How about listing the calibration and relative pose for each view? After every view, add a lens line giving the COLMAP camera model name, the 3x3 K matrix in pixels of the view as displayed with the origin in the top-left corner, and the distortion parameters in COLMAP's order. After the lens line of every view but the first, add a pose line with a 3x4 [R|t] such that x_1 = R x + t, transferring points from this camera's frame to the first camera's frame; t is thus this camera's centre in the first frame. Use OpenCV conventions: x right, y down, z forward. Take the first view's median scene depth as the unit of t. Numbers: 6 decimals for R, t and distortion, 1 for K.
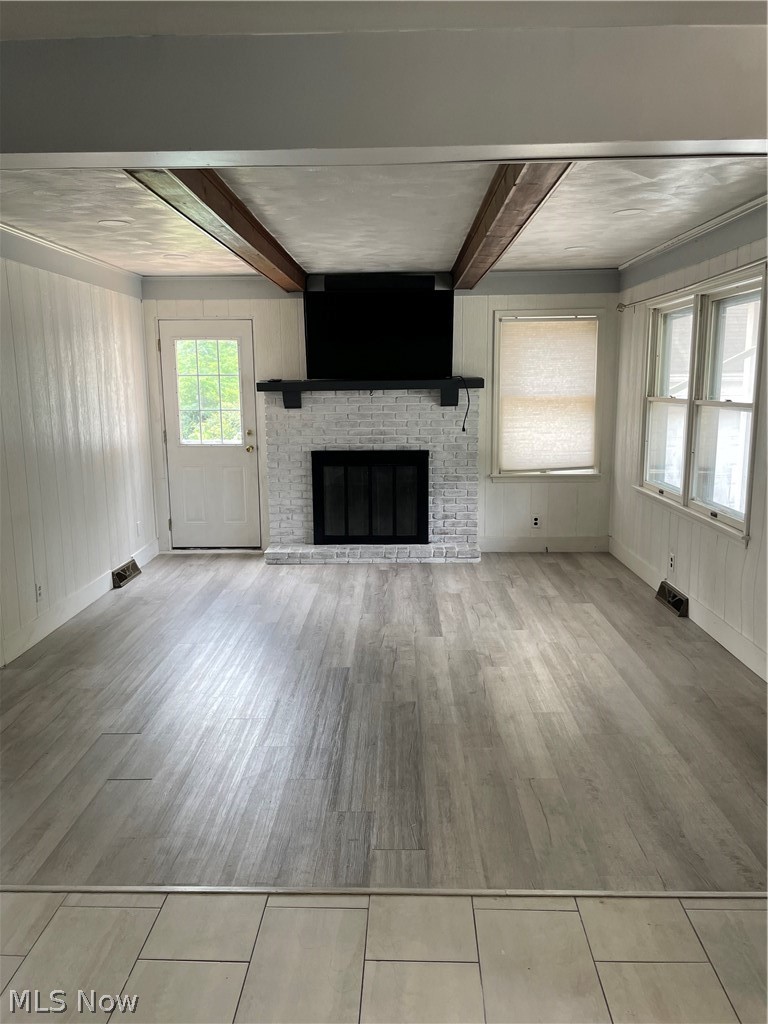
lens RADIAL K [[784.1, 0, 381.4], [0, 784.1, 514.8], [0, 0, 1]] dist [0.037831, -0.067850]
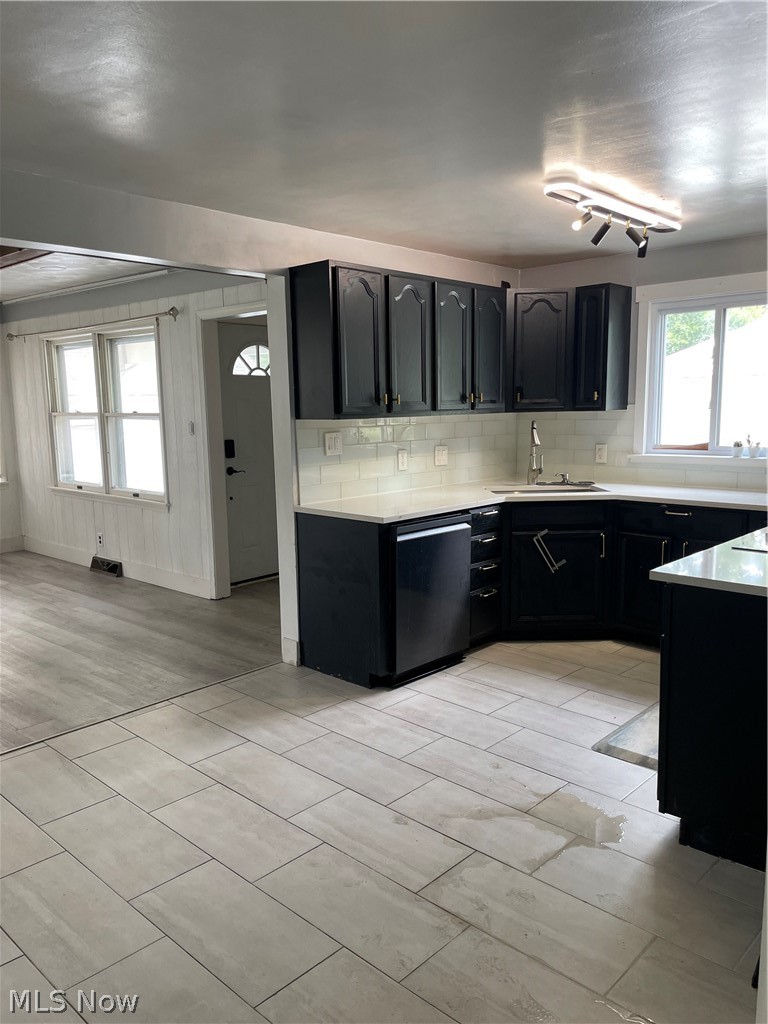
lens RADIAL K [[784.1, 0, 385.5], [0, 784.1, 513.8], [0, 0, 1]] dist [0.037831, -0.067850]
pose [[0.668114, -0.114181, 0.735246, -0.333976], [0.135115, 0.990344, 0.031019, 0.053823], [-0.731689, 0.078618, 0.677090, -0.272937]]
